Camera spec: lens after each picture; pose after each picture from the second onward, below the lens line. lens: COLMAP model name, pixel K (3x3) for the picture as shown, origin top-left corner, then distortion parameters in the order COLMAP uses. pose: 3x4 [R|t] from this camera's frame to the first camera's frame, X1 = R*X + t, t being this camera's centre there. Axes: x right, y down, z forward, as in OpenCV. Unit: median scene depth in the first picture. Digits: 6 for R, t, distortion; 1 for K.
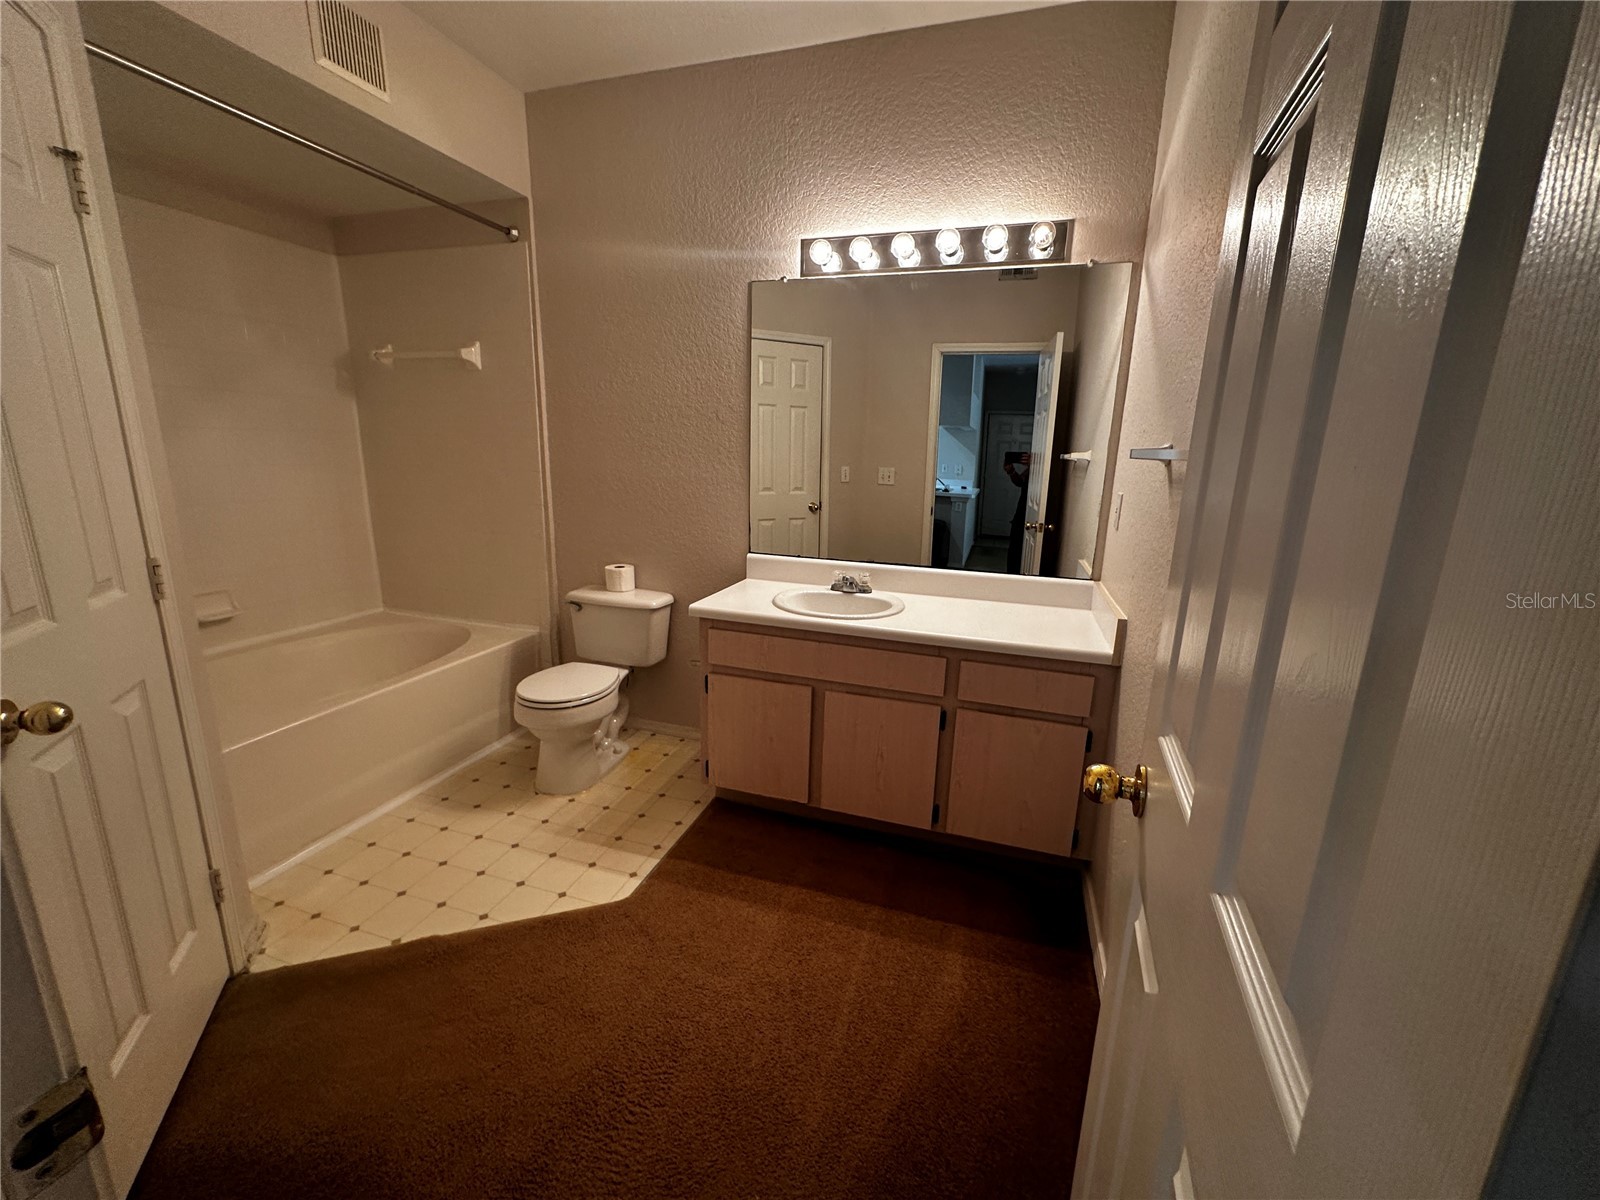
lens RADIAL K [[647.7, 0, 800.1], [0, 647.7, 593.5], [0, 0, 1]] dist [-0.000197, 0.000061]
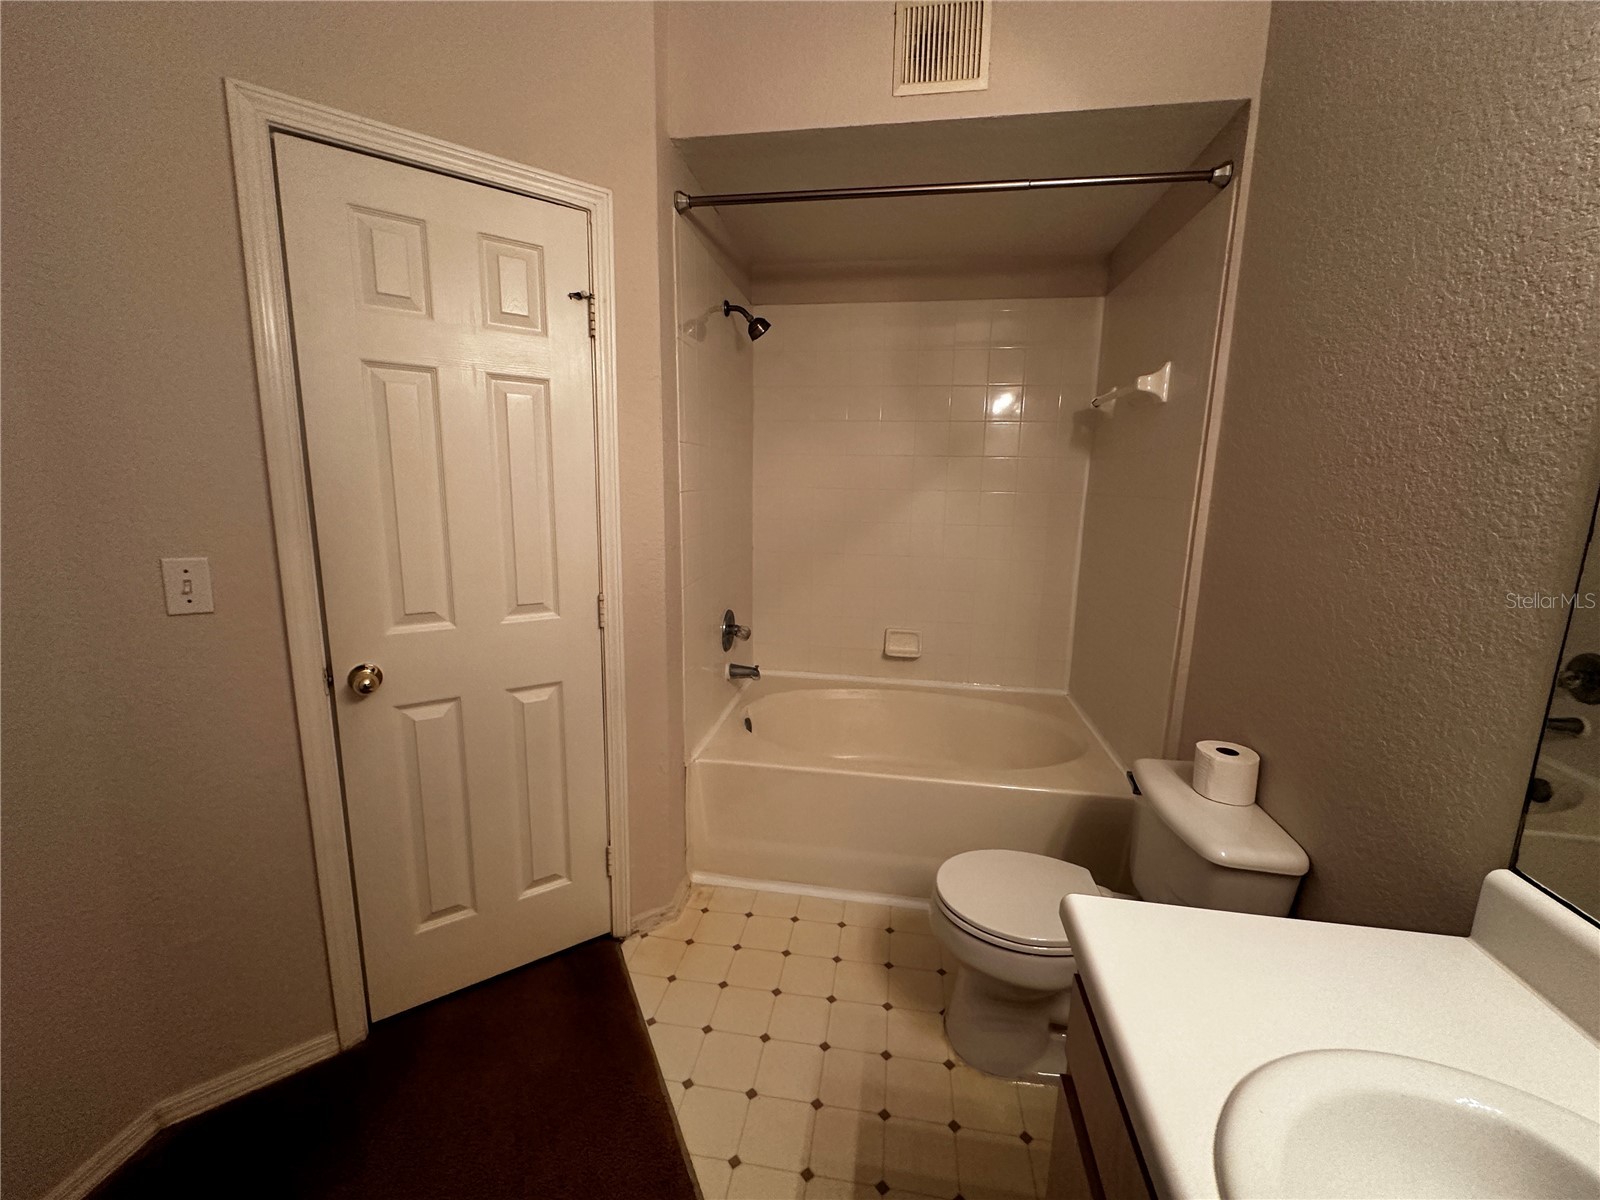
lens RADIAL K [[647.7, 0, 800.1], [0, 647.7, 593.5], [0, 0, 1]] dist [-0.000197, 0.000061]
pose [[0.155081, 0.149624, -0.976505, 0.158701], [-0.236156, 0.965421, 0.110422, -0.147005], [0.959260, 0.213483, 0.185053, 0.595175]]
